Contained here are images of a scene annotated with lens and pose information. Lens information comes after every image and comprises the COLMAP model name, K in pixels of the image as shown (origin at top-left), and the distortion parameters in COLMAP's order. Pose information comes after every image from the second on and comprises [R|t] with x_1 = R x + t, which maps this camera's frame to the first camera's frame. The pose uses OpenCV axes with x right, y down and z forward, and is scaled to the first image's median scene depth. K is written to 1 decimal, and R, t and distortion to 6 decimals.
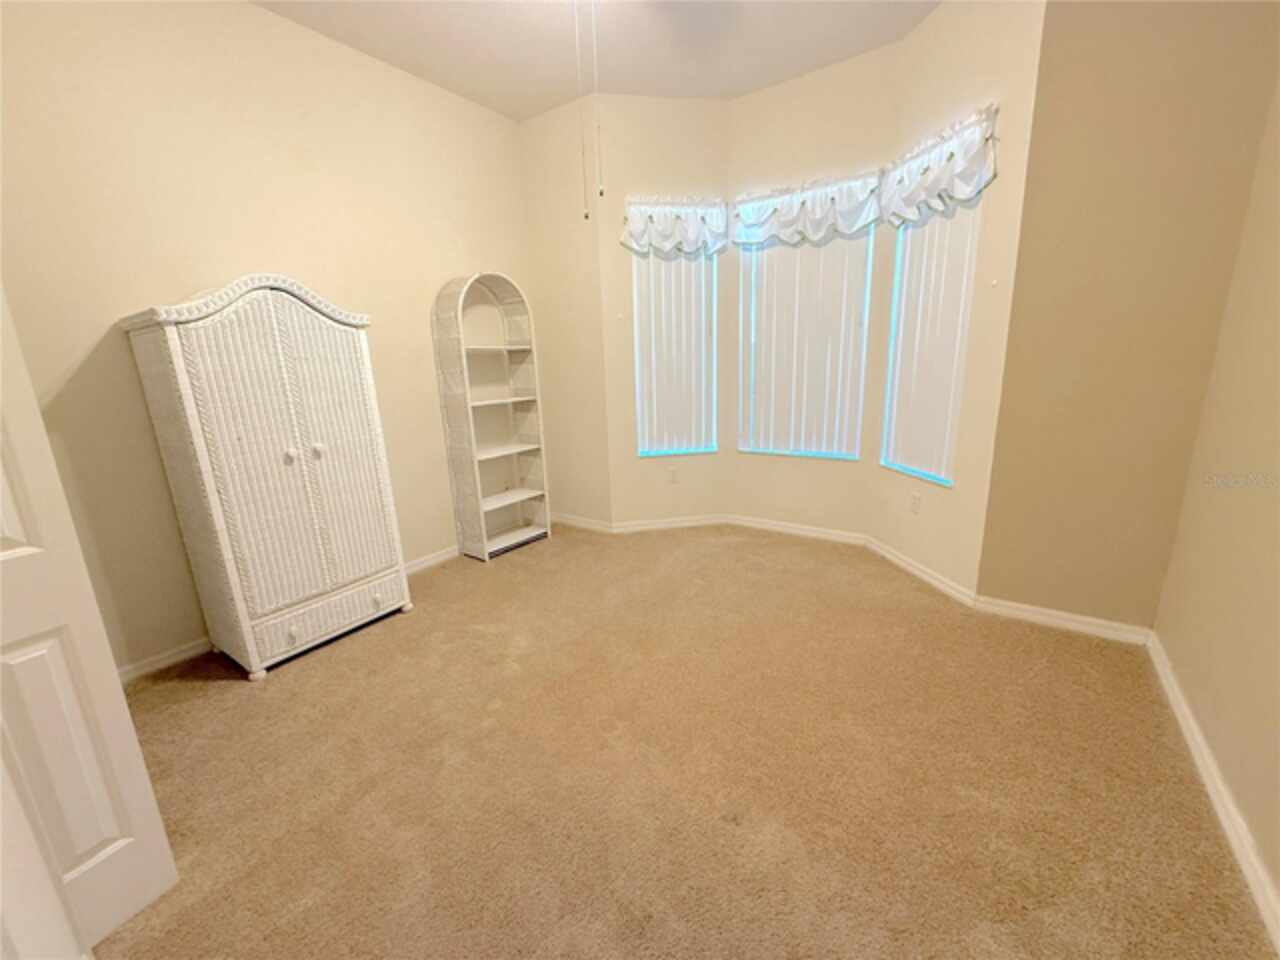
lens RADIAL K [[508.4, 0, 640.9], [0, 508.4, 483.9], [0, 0, 1]] dist [-0.001281, -0.000500]
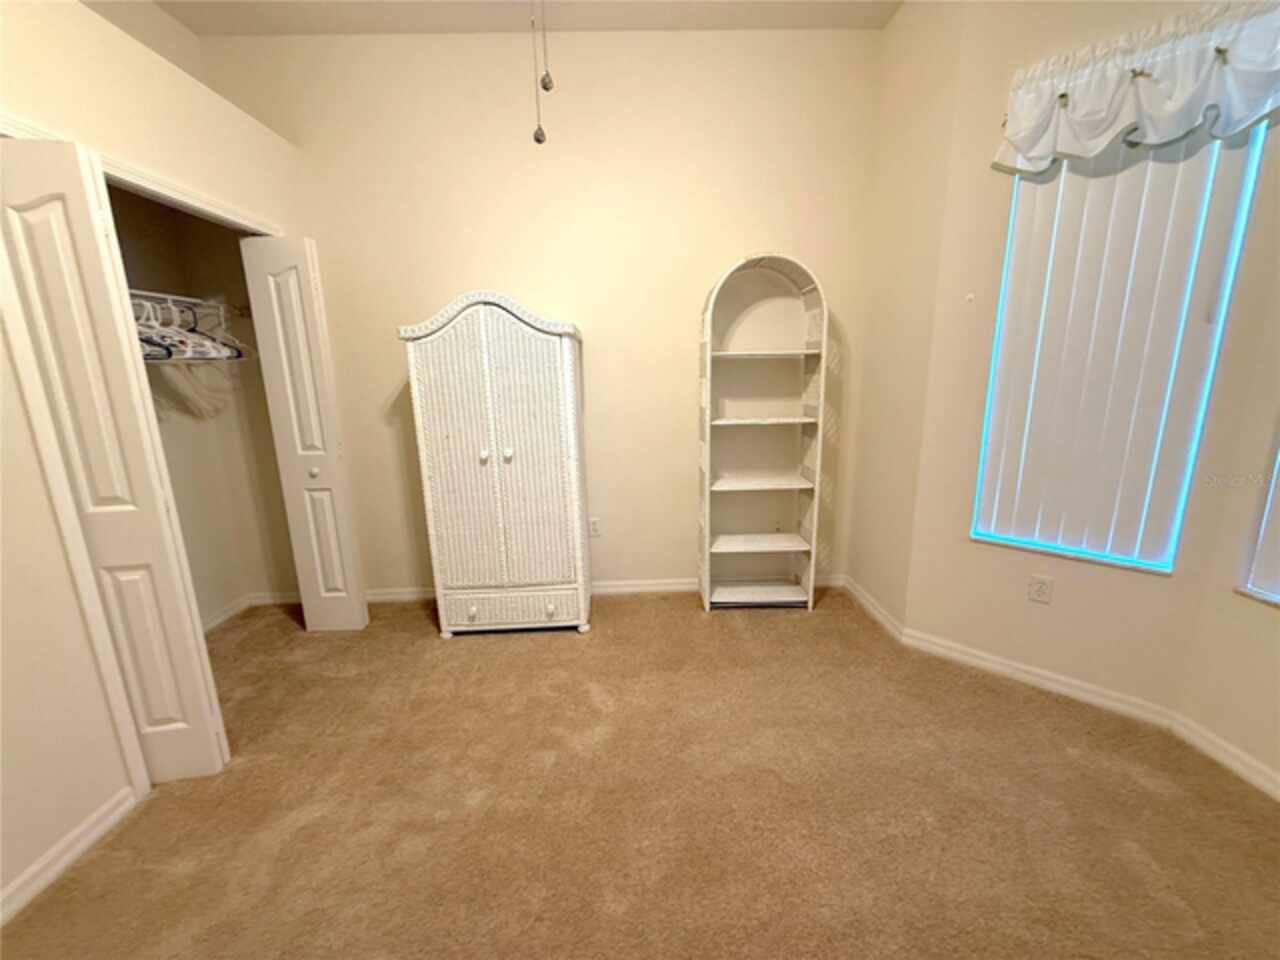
lens RADIAL K [[508.4, 0, 639.9], [0, 508.4, 482.2], [0, 0, 1]] dist [-0.001281, -0.000500]
pose [[0.594042, 0.194193, -0.780643, 0.249043], [-0.192603, 0.976534, 0.096359, -0.115907], [0.781037, 0.093112, 0.617505, 0.400732]]
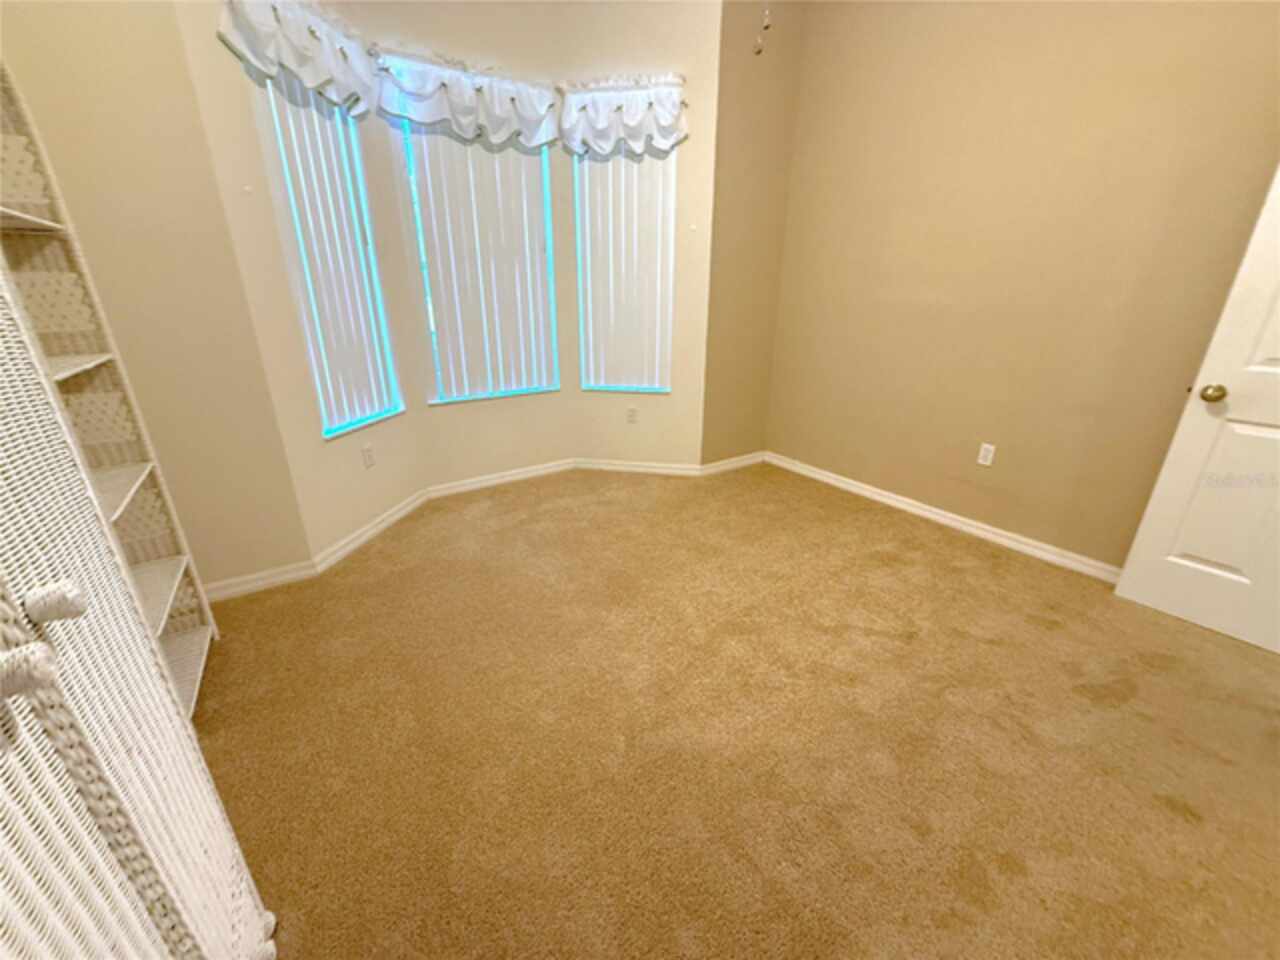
lens RADIAL K [[508.4, 0, 635.5], [0, 508.4, 482.1], [0, 0, 1]] dist [-0.001281, -0.000500]
pose [[0.357757, -0.299255, 0.884566, -0.505321], [0.210831, 0.948687, 0.235679, -0.082018], [-0.909704, 0.102178, 0.402491, 0.483211]]
